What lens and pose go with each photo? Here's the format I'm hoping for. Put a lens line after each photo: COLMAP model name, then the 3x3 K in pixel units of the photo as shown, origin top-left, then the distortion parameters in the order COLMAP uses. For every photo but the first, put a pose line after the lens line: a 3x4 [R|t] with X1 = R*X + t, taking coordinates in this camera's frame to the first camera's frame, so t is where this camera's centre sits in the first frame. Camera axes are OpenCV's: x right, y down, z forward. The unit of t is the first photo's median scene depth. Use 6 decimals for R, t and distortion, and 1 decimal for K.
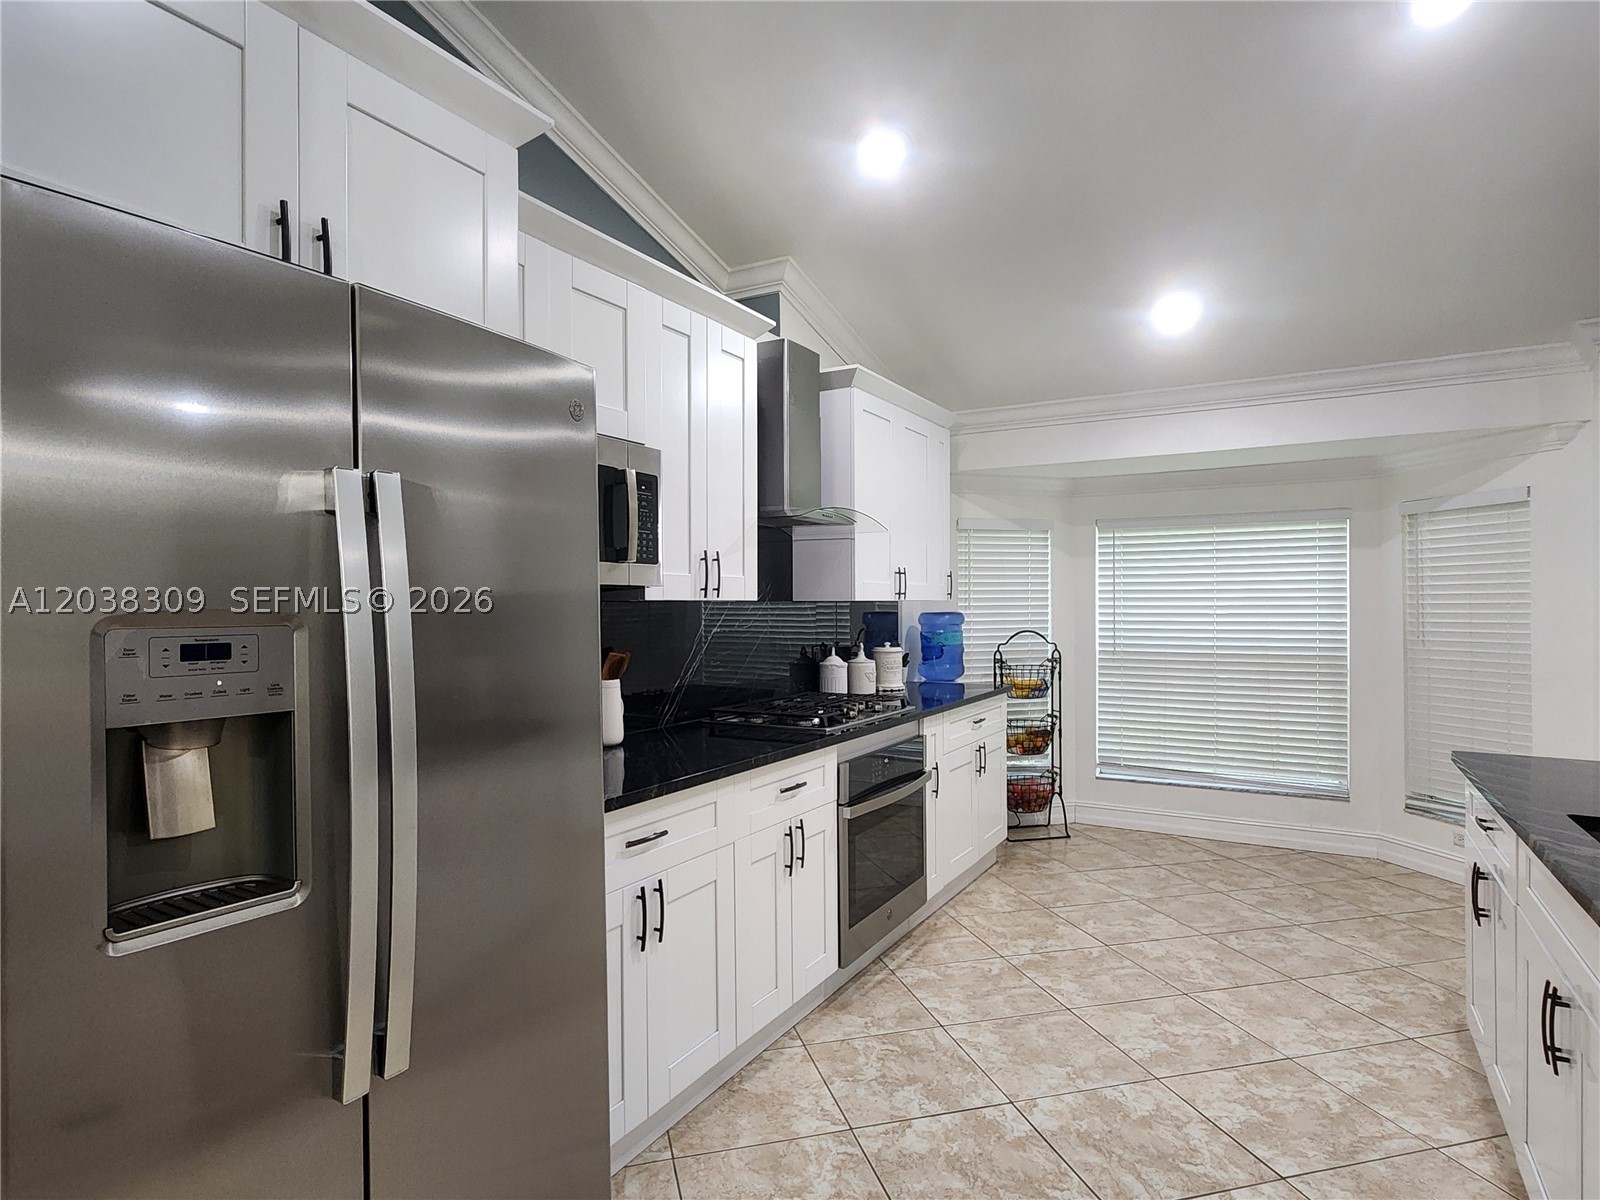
lens RADIAL K [[890.8, 0, 796.8], [0, 890.8, 602.8], [0, 0, 1]] dist [0.001207, -0.000658]
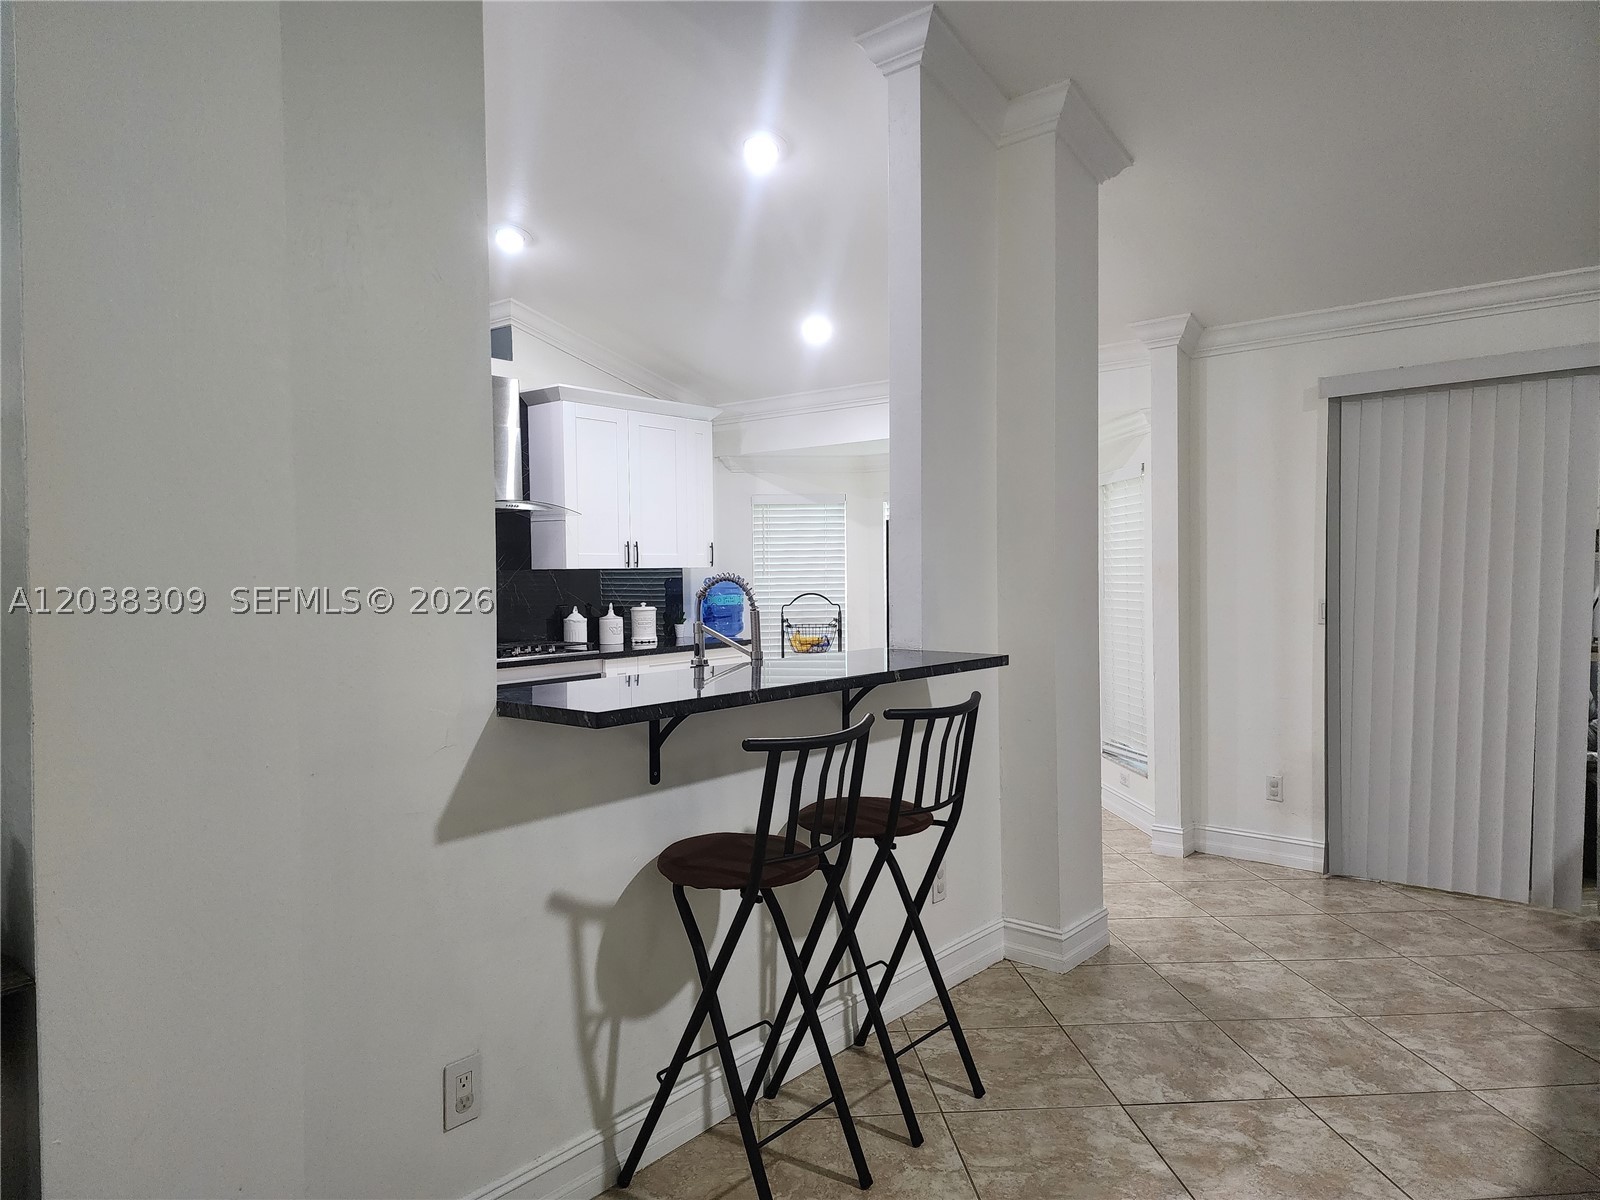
lens RADIAL K [[1061.6, 0, 799.4], [0, 1061.6, 585.3], [0, 0, 1]] dist [0.081719, -0.072453]
pose [[0.985076, -0.005925, -0.172021, 0.820051], [0.008809, 0.999833, 0.016007, -0.000579], [0.171897, -0.017284, 0.984963, -0.548643]]
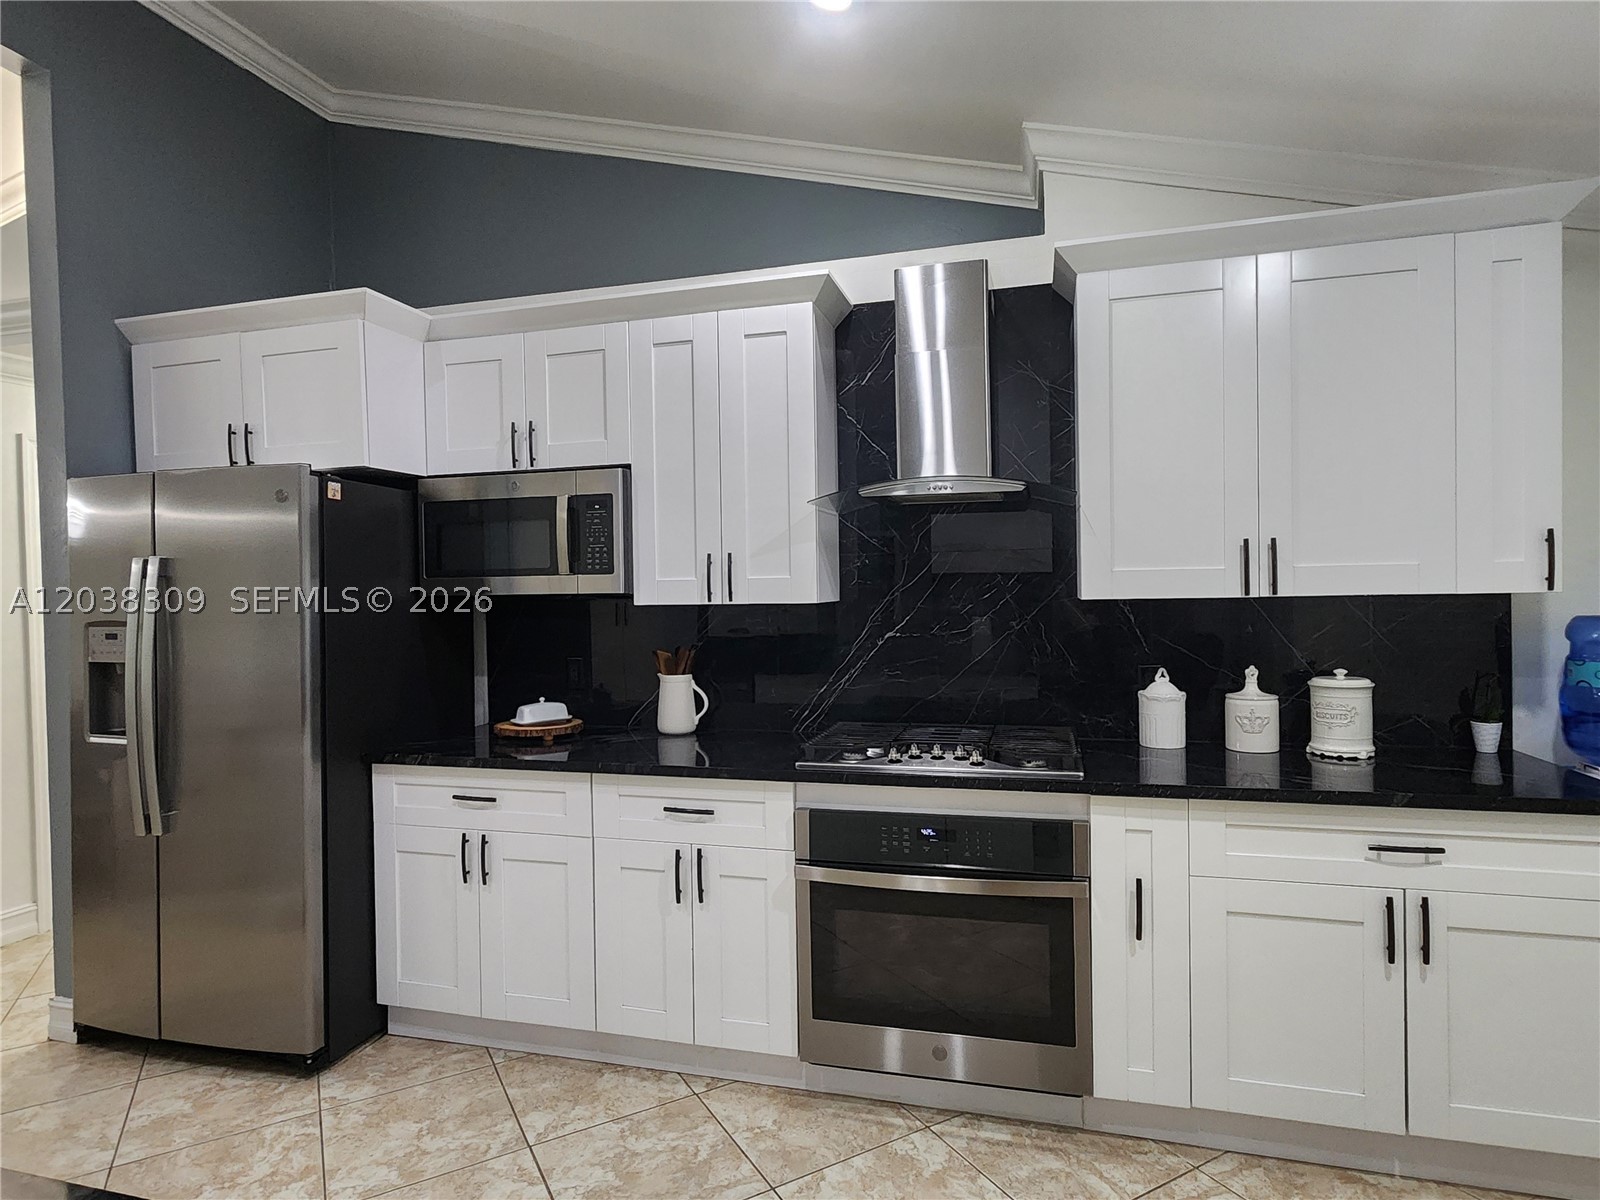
lens RADIAL K [[890.8, 0, 799.8], [0, 890.8, 603.6], [0, 0, 1]] dist [0.001207, -0.000658]
pose [[0.253375, 0.018641, -0.967189, 0.816965], [0.017777, 0.999556, 0.023922, -0.023739], [0.967205, -0.023255, 0.252931, 0.793643]]
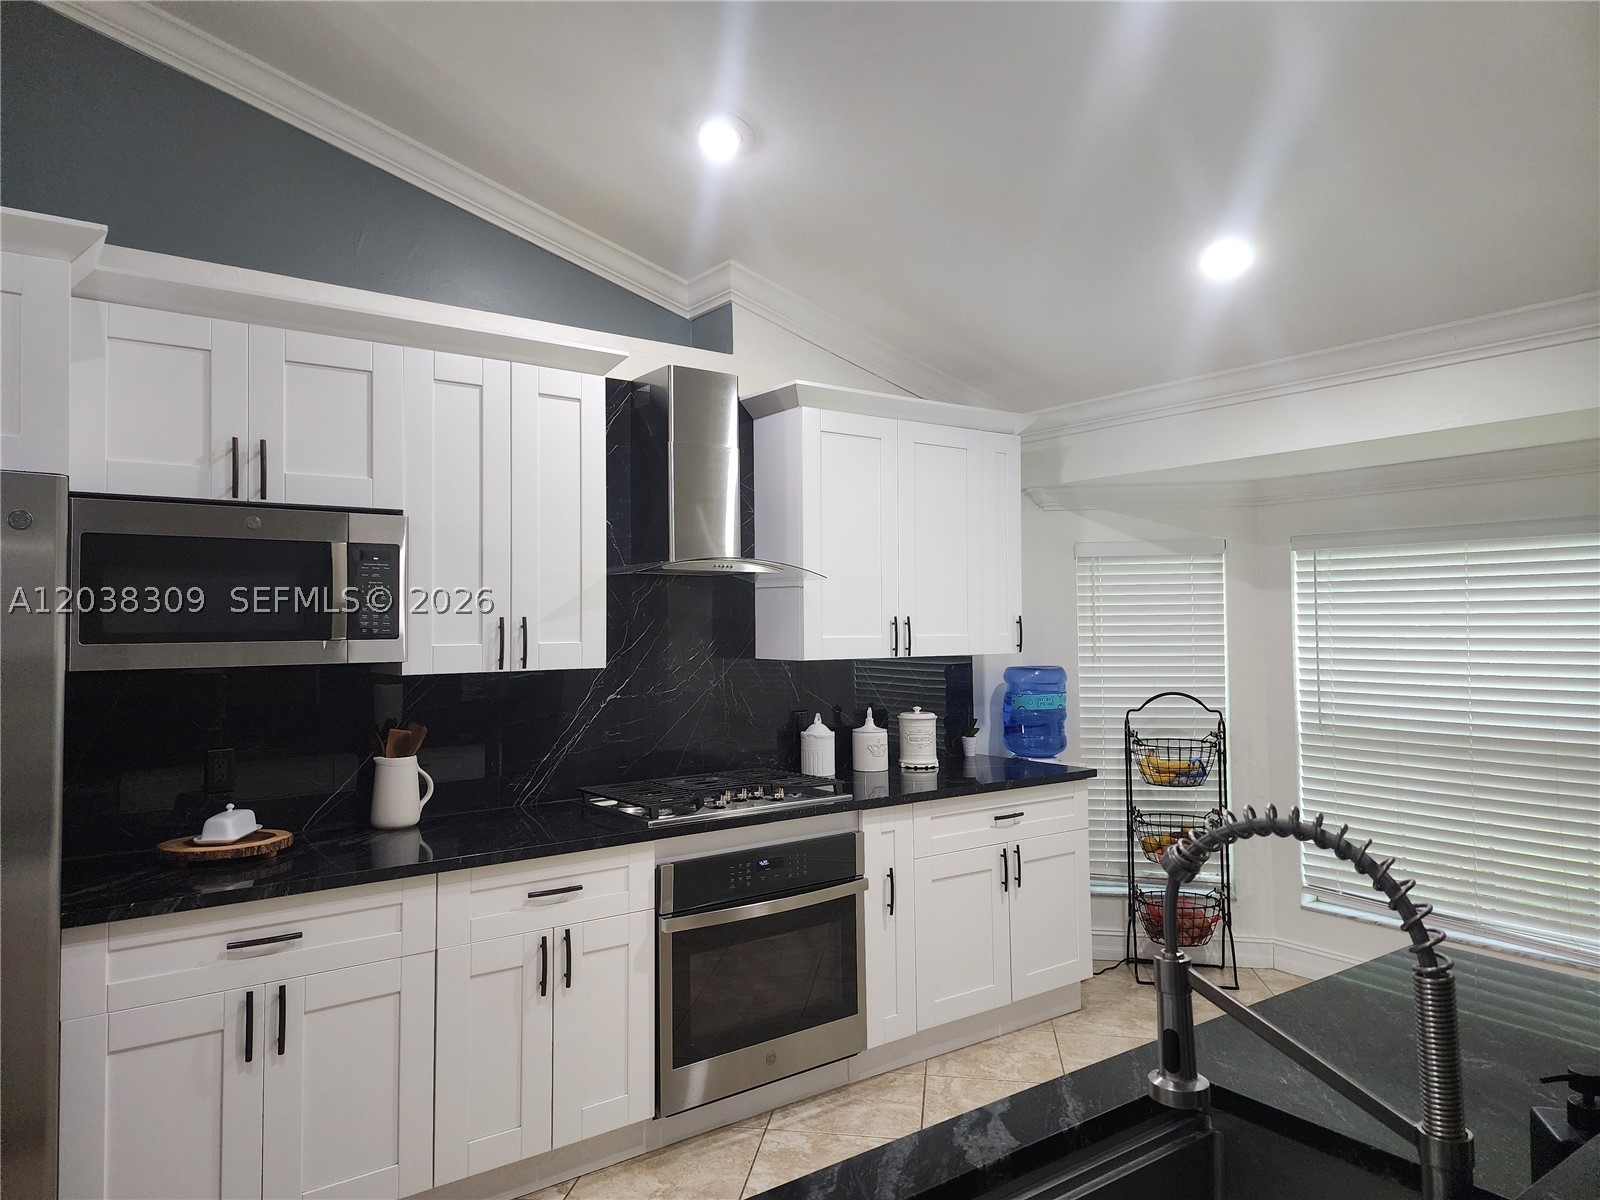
lens RADIAL K [[1061.6, 0, 793.8], [0, 1061.6, 581.0], [0, 0, 1]] dist [0.081719, -0.072453]
pose [[0.915406, -0.017420, -0.402154, 0.572664], [0.003451, 0.999366, -0.035434, -0.052673], [0.402516, 0.031049, 0.914886, 0.111660]]
